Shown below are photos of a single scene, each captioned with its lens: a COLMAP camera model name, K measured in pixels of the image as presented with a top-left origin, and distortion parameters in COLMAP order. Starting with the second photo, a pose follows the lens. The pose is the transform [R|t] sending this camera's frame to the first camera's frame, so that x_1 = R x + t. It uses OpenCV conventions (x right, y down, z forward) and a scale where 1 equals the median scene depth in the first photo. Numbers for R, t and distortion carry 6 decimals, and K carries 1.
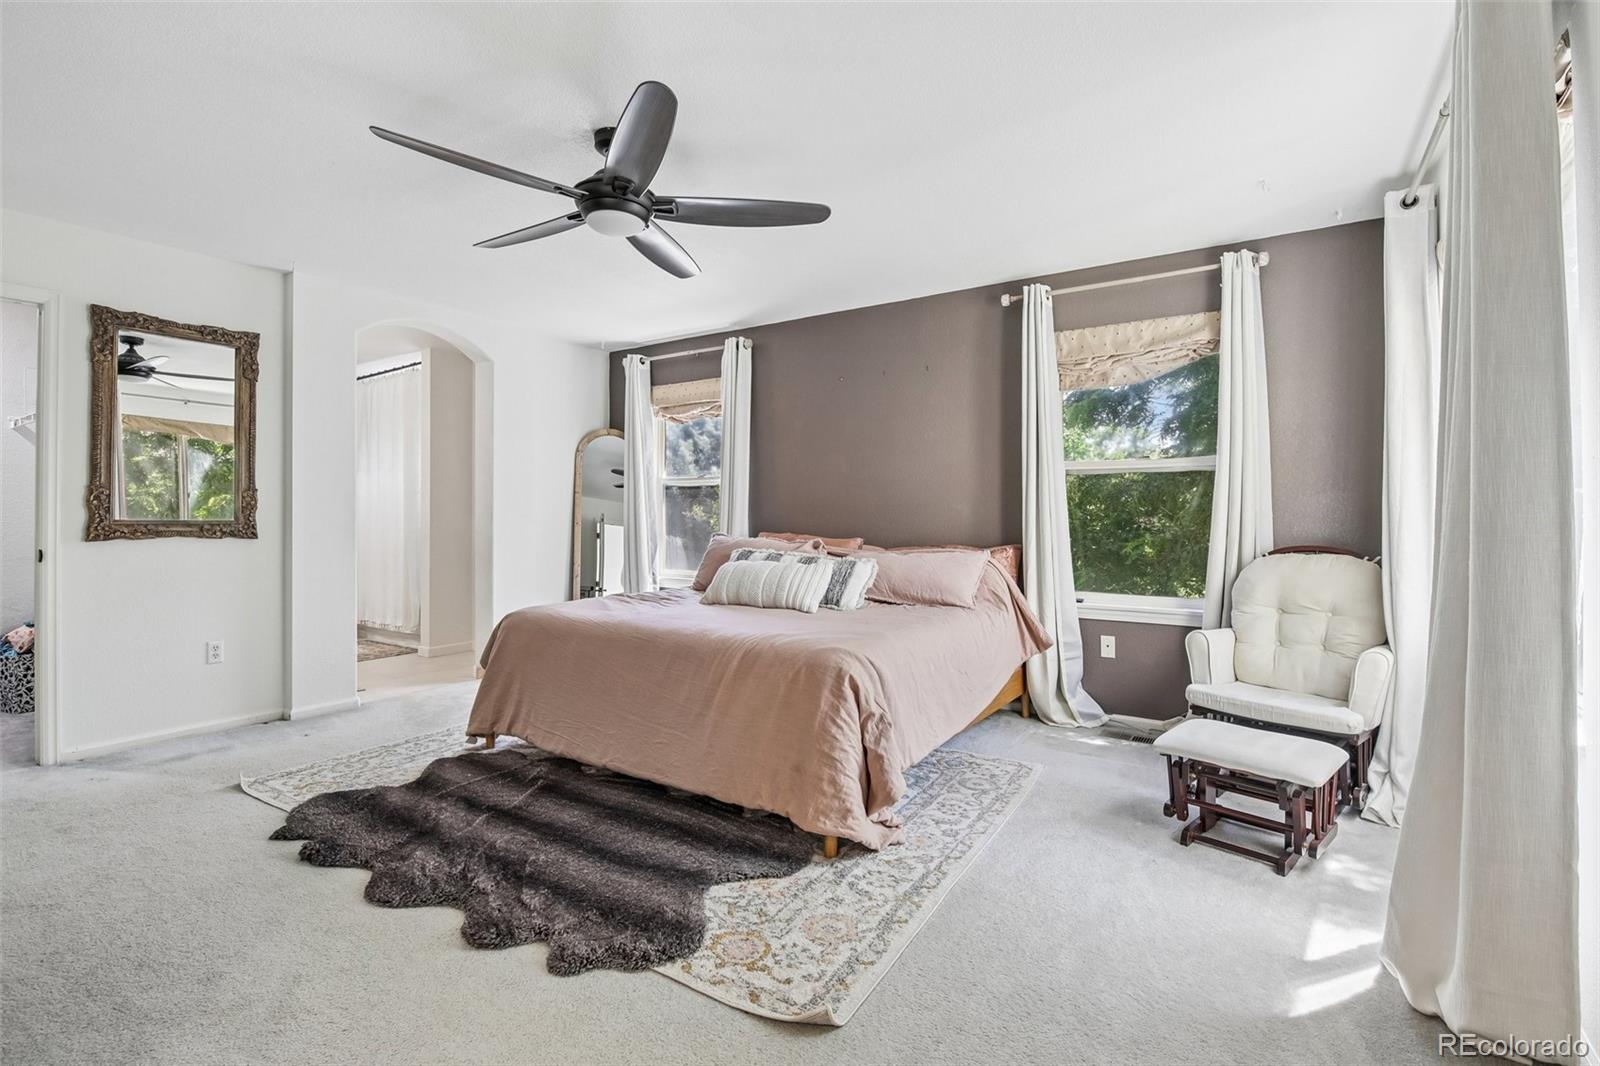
lens RADIAL K [[720.1, 0, 798.6], [0, 720.1, 521.1], [0, 0, 1]] dist [-0.018061, -0.000684]
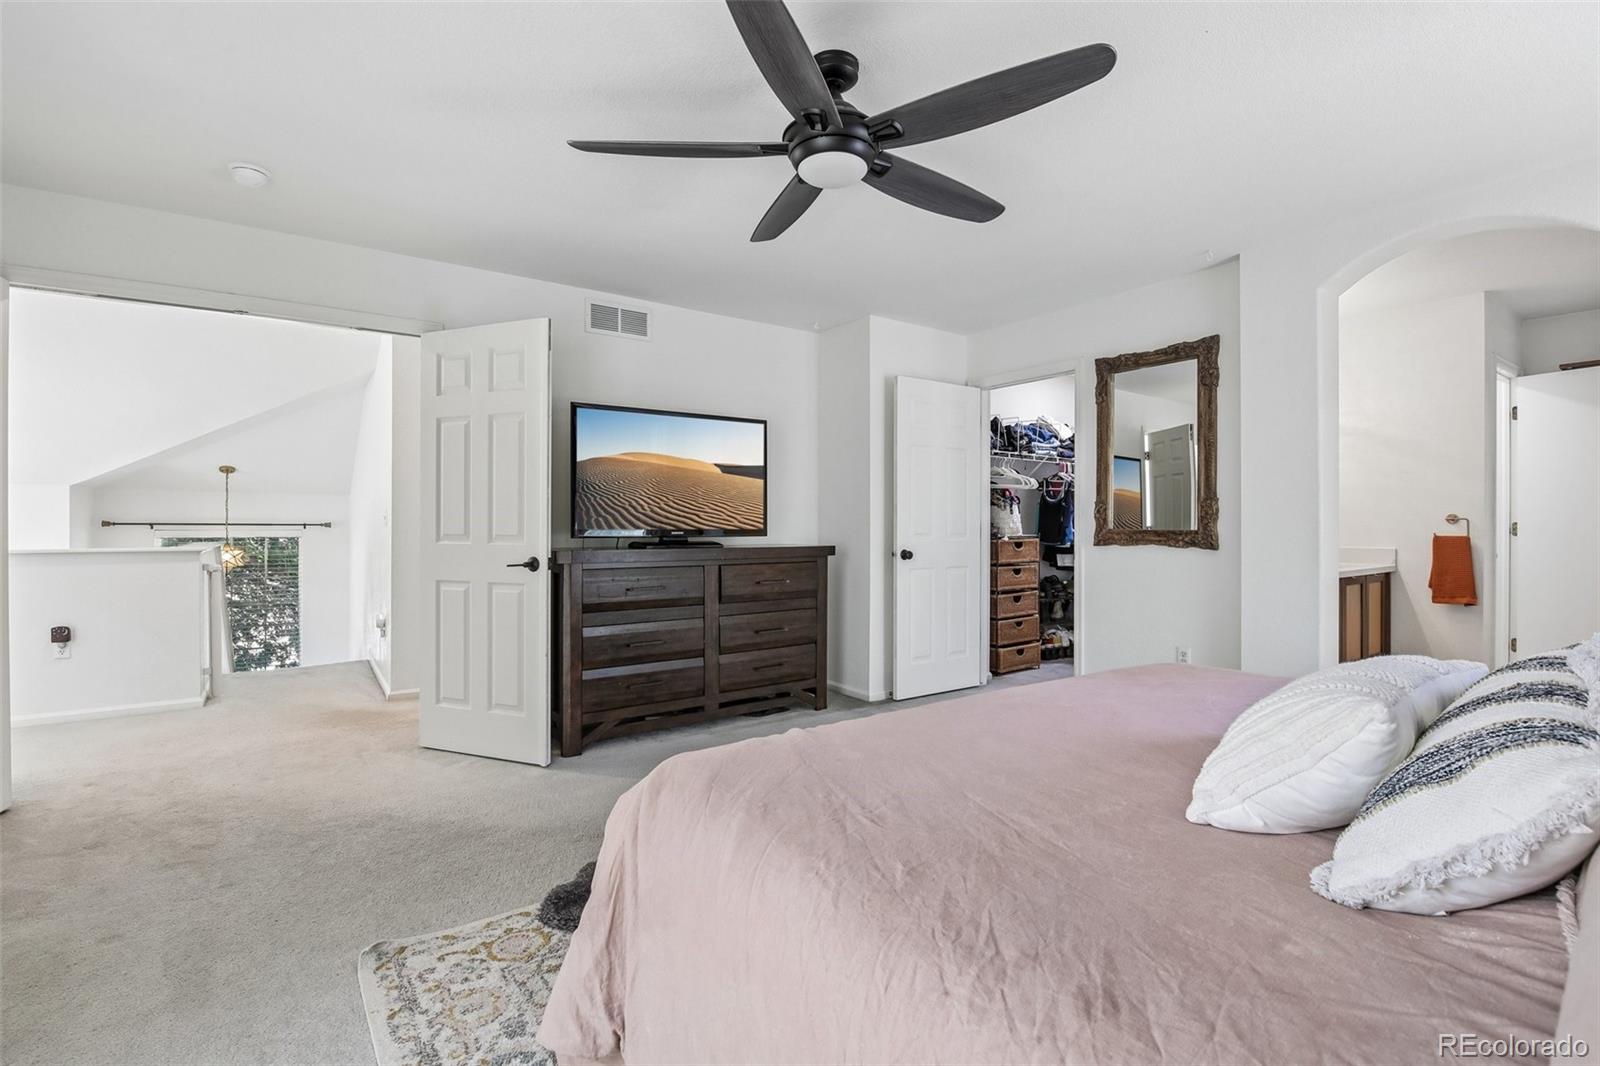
lens RADIAL K [[720.1, 0, 794.0], [0, 720.1, 521.3], [0, 0, 1]] dist [-0.018061, -0.000684]
pose [[-0.366972, -0.000663, -0.930232, 0.393845], [-0.010610, 0.999938, 0.003473, -0.012392], [0.930171, 0.011145, -0.366956, 0.938911]]
